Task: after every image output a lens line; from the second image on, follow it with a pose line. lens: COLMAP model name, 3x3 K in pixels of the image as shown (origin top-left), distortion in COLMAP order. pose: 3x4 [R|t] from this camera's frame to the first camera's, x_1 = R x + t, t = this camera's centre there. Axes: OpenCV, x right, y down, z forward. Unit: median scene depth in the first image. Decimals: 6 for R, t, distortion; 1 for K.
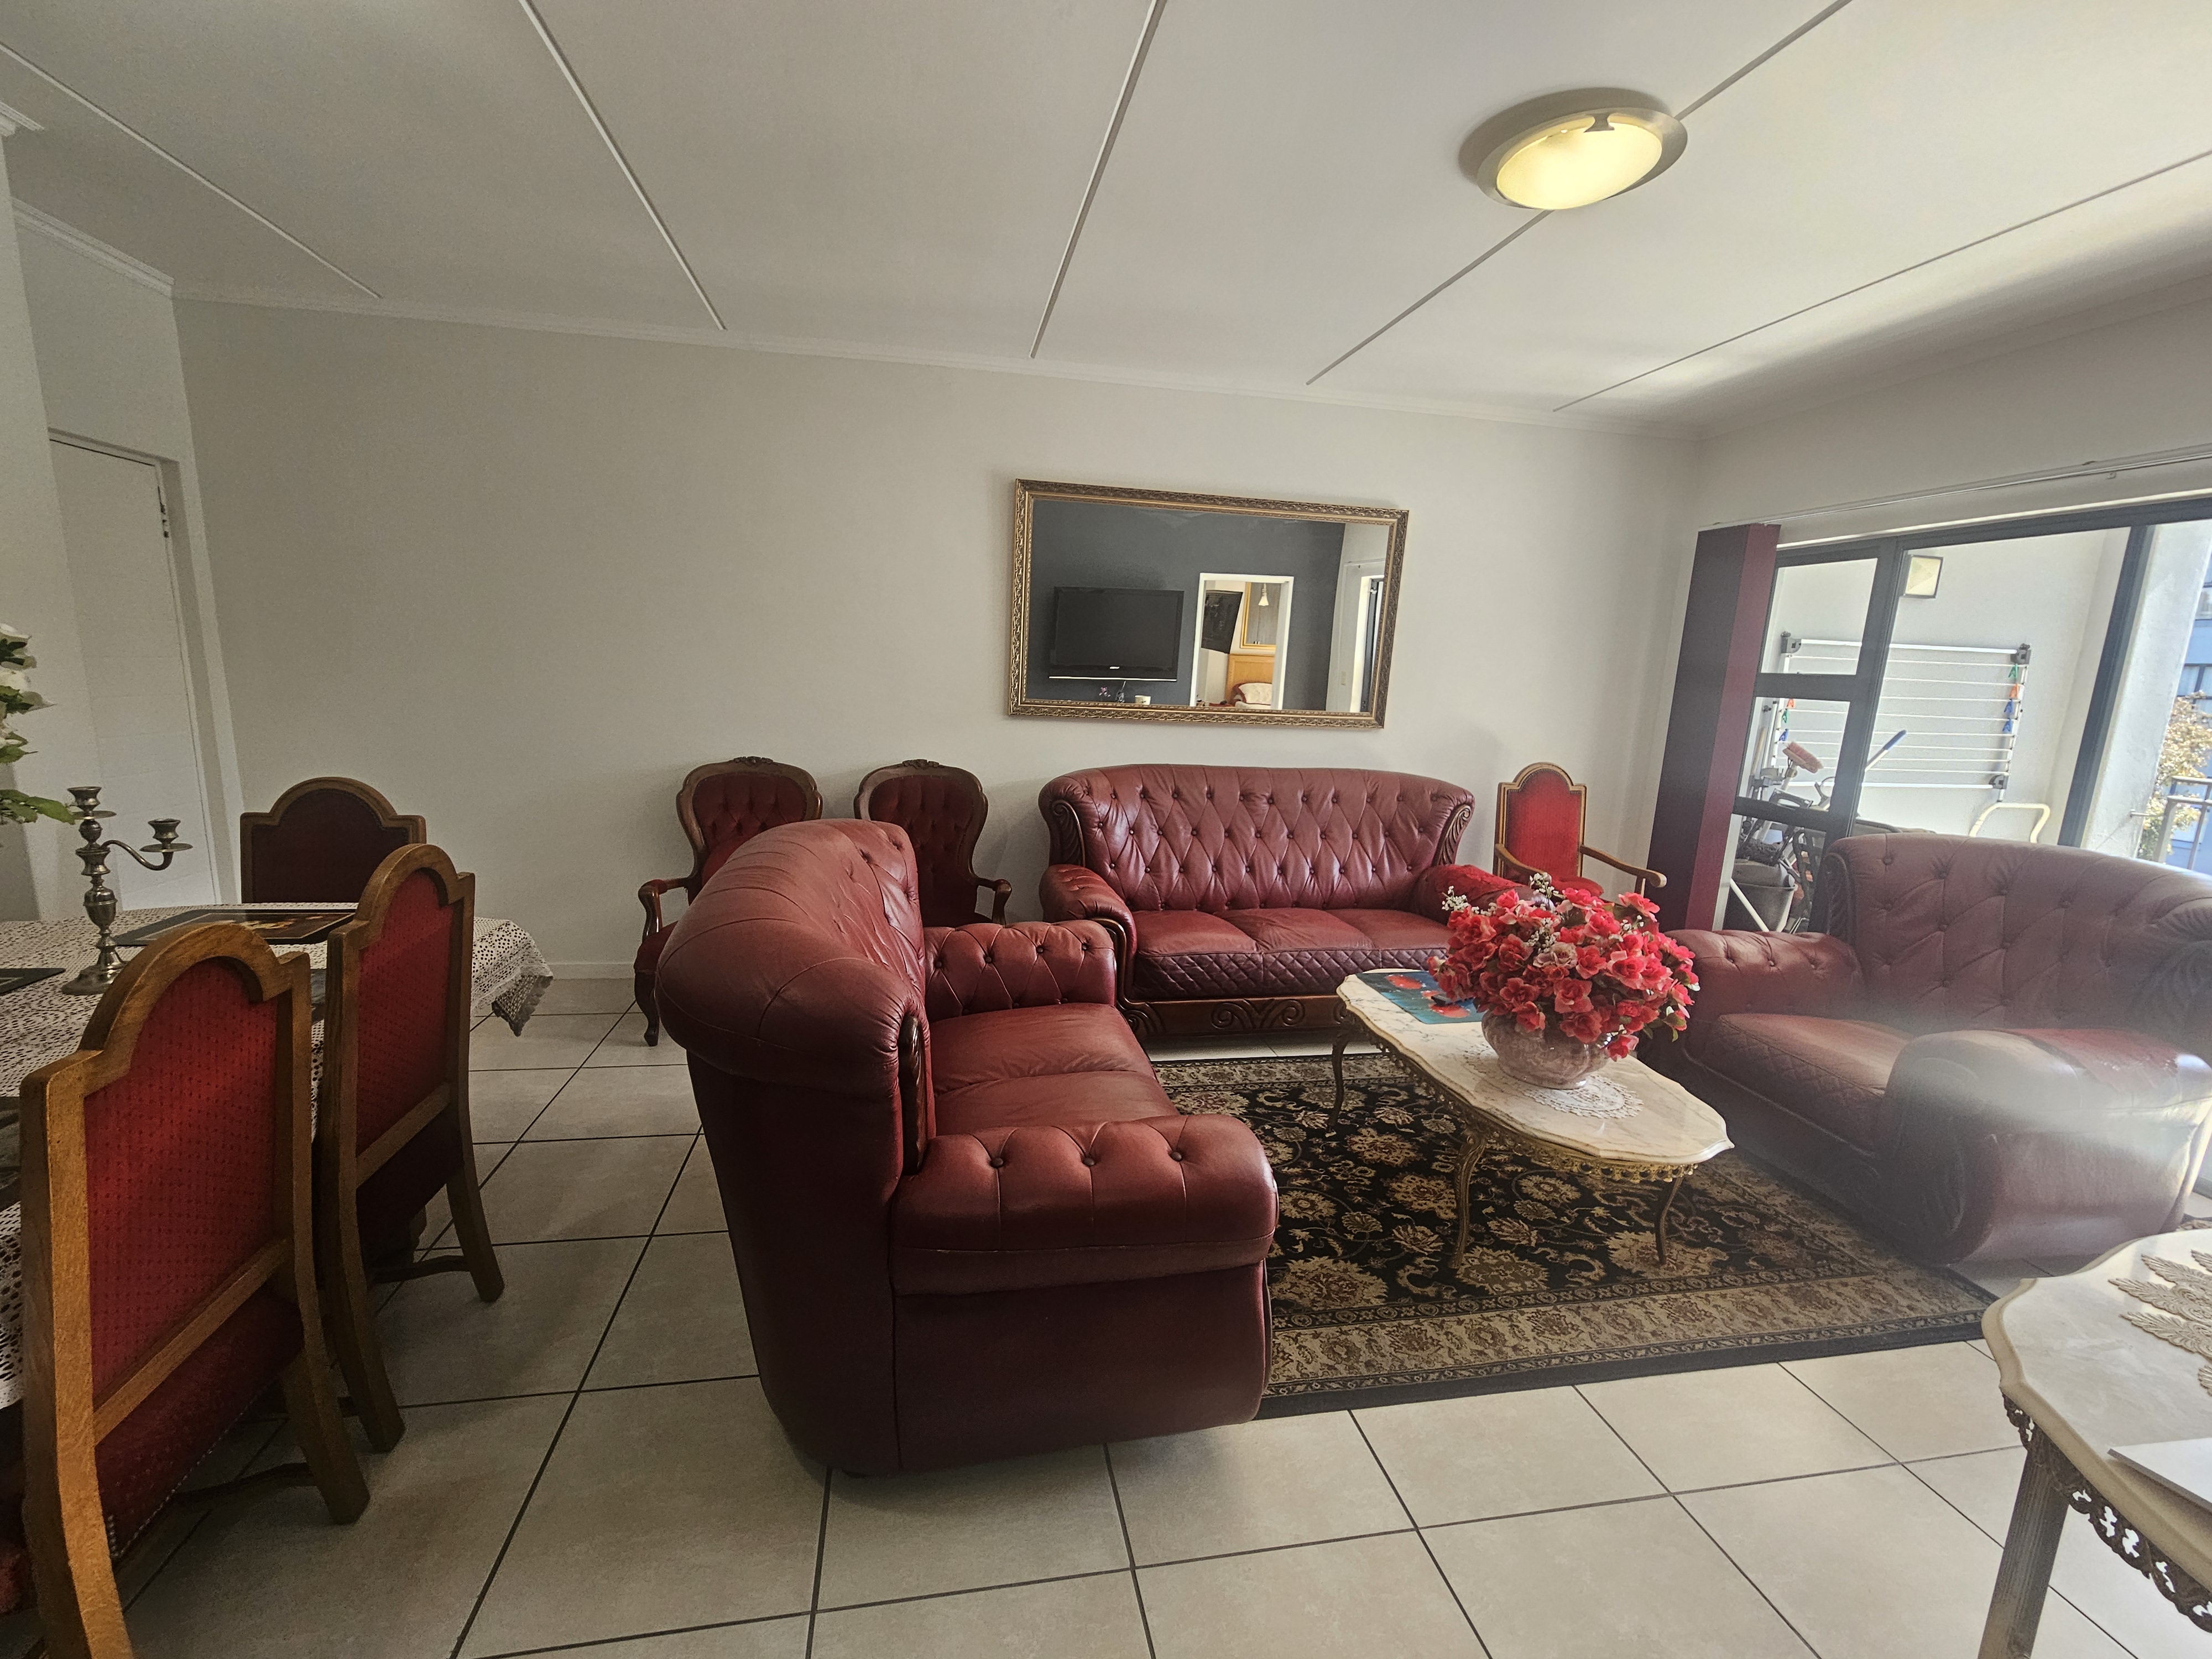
lens RADIAL K [[912.1, 0, 1085.6], [0, 912.1, 830.3], [0, 0, 1]] dist [0.003046, -0.000561]
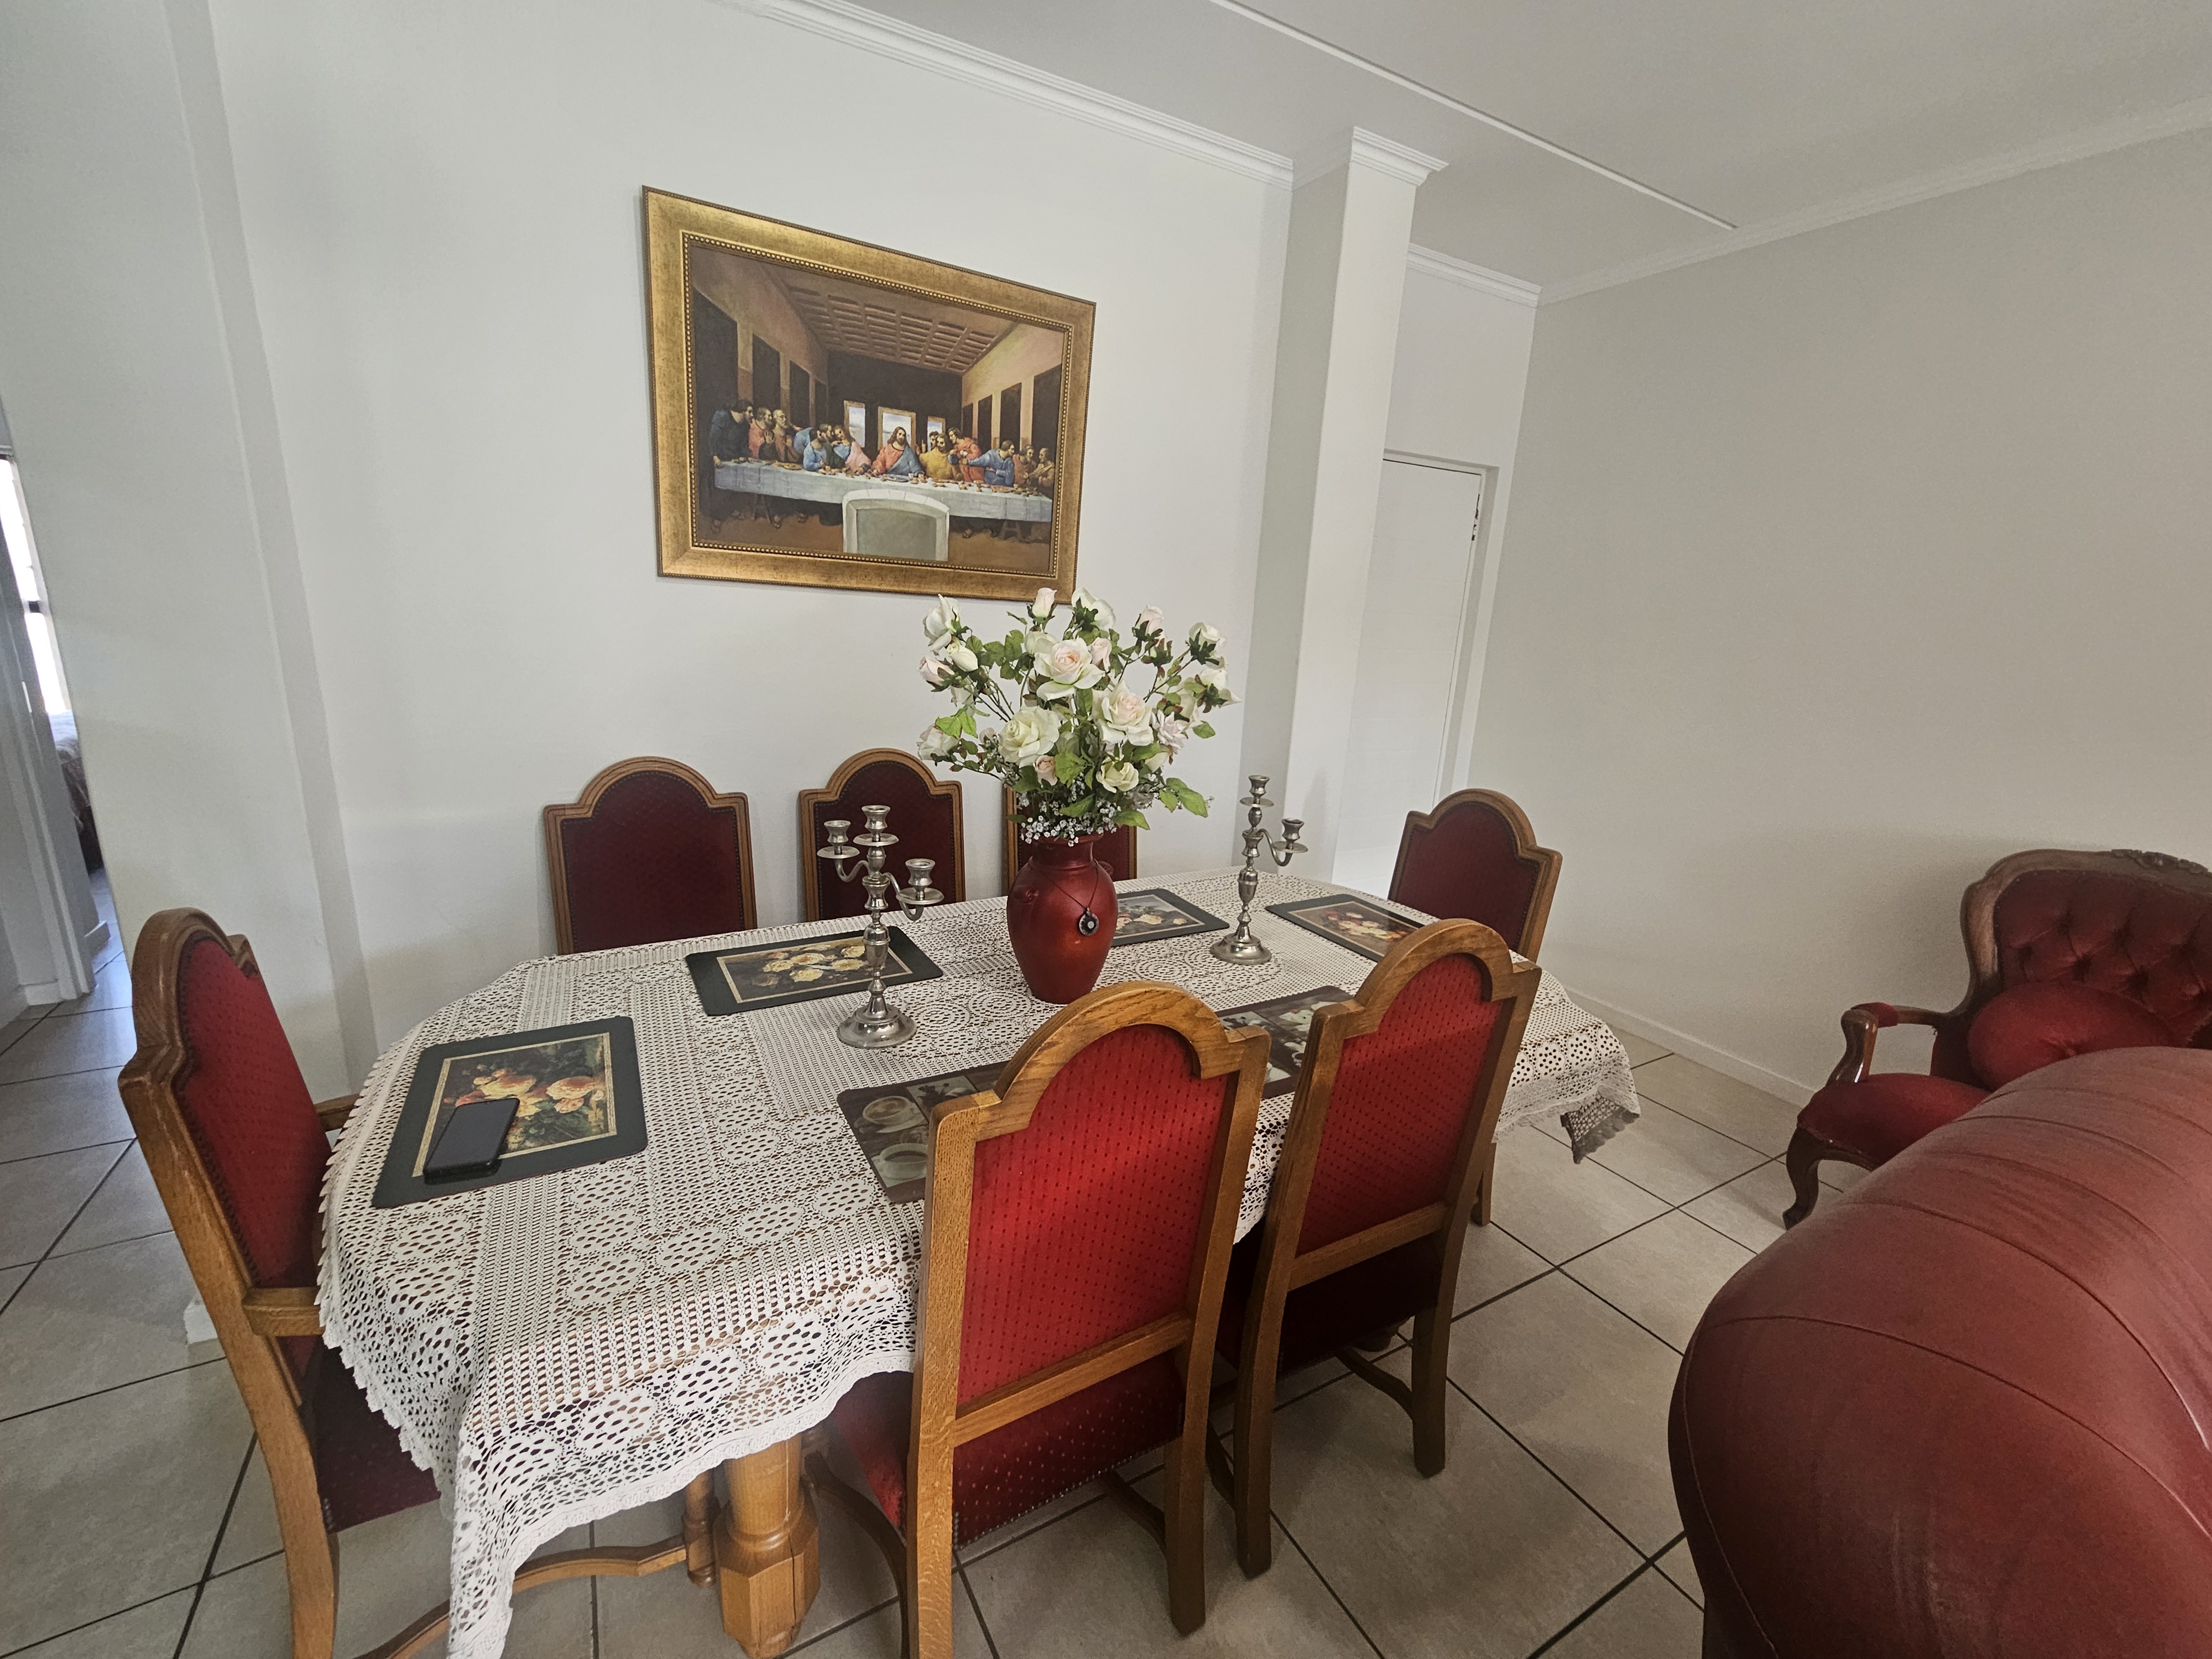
lens RADIAL K [[912.1, 0, 1079.4], [0, 912.1, 832.7], [0, 0, 1]] dist [0.003046, -0.000561]
pose [[0.329160, 0.211112, -0.920373, -0.106921], [-0.199483, 0.968236, 0.150748, -0.068907], [0.922963, 0.133979, 0.360818, 0.283969]]
